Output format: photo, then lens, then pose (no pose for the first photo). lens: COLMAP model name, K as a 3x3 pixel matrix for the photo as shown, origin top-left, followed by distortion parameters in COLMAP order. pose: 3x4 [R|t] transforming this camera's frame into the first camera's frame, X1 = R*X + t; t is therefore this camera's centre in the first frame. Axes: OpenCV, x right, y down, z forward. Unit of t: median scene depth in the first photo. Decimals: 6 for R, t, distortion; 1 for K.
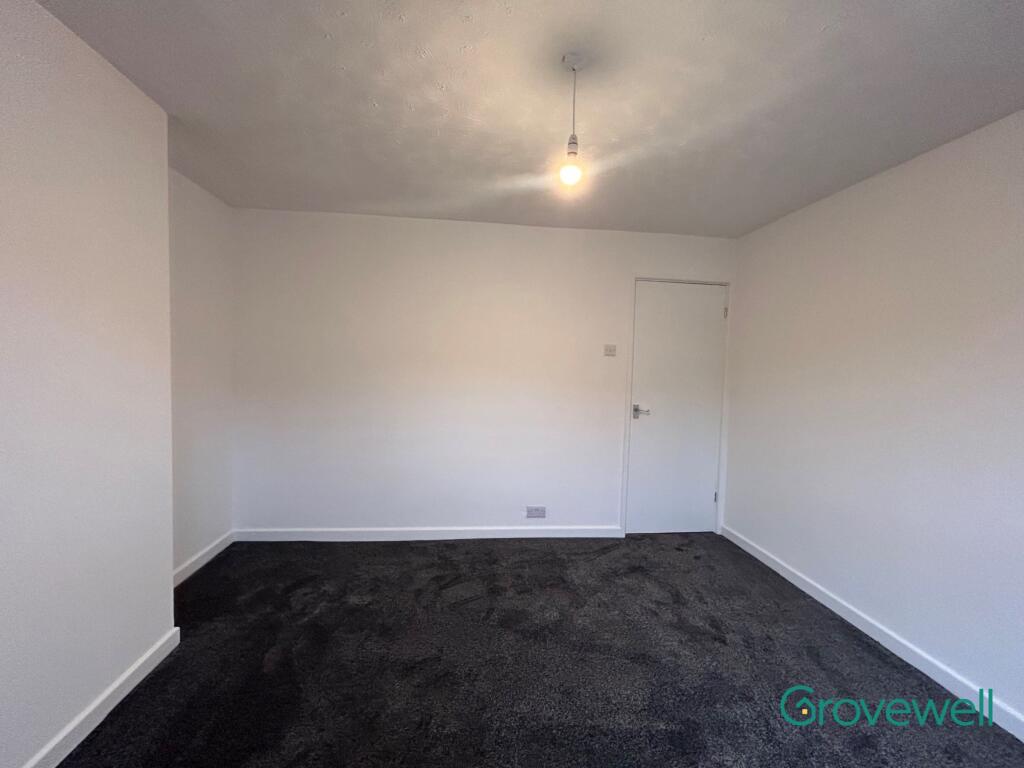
lens RADIAL K [[416.6, 0, 512.7], [0, 416.6, 381.2], [0, 0, 1]] dist [-0.000828, 0.000257]
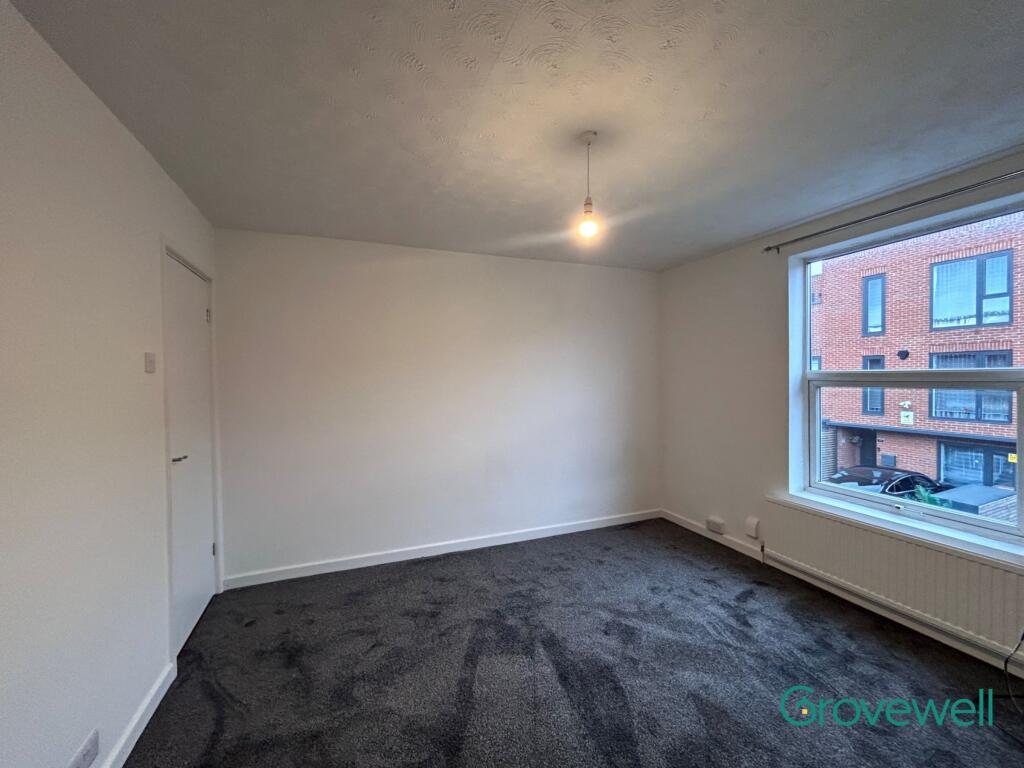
lens RADIAL K [[416.6, 0, 512.7], [0, 416.6, 381.2], [0, 0, 1]] dist [-0.000828, 0.000257]
pose [[-0.261591, -0.037445, 0.964452, -0.453968], [0.050111, 0.997373, 0.052315, -0.056788], [-0.963877, 0.062015, -0.259028, 0.716845]]
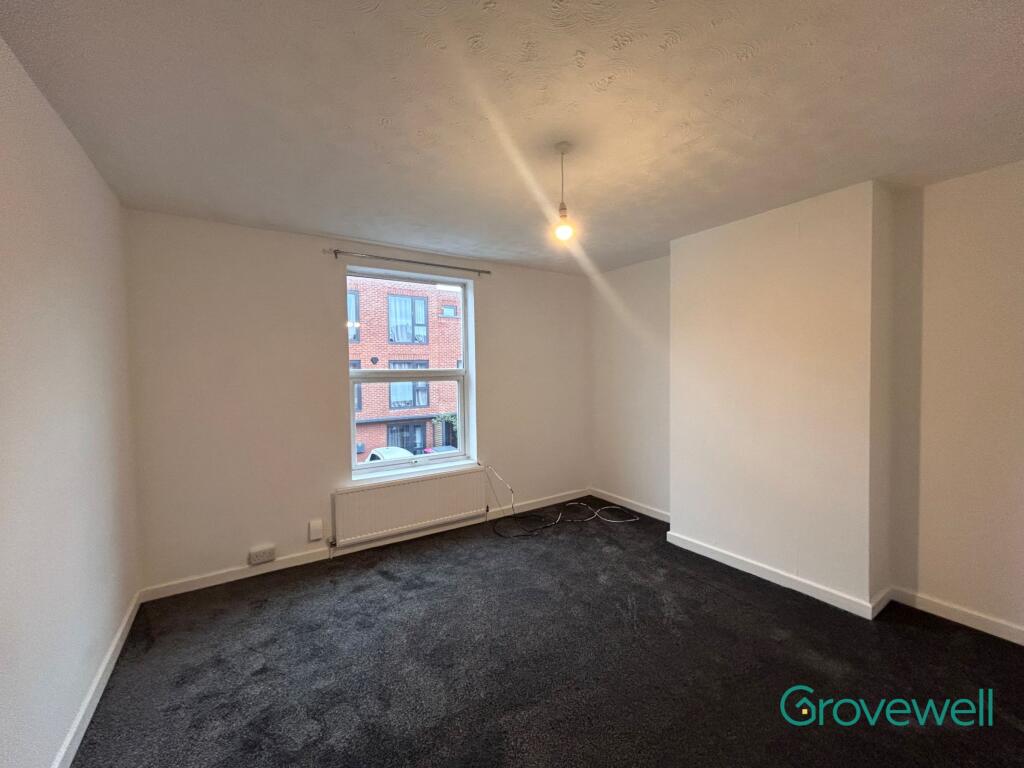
lens RADIAL K [[416.6, 0, 512.7], [0, 416.6, 381.2], [0, 0, 1]] dist [-0.000828, 0.000257]
pose [[-0.892876, -0.006390, -0.450258, 0.405134], [-0.034351, 0.997952, 0.053956, -0.039907], [0.448991, 0.063643, -0.891267, 0.982795]]
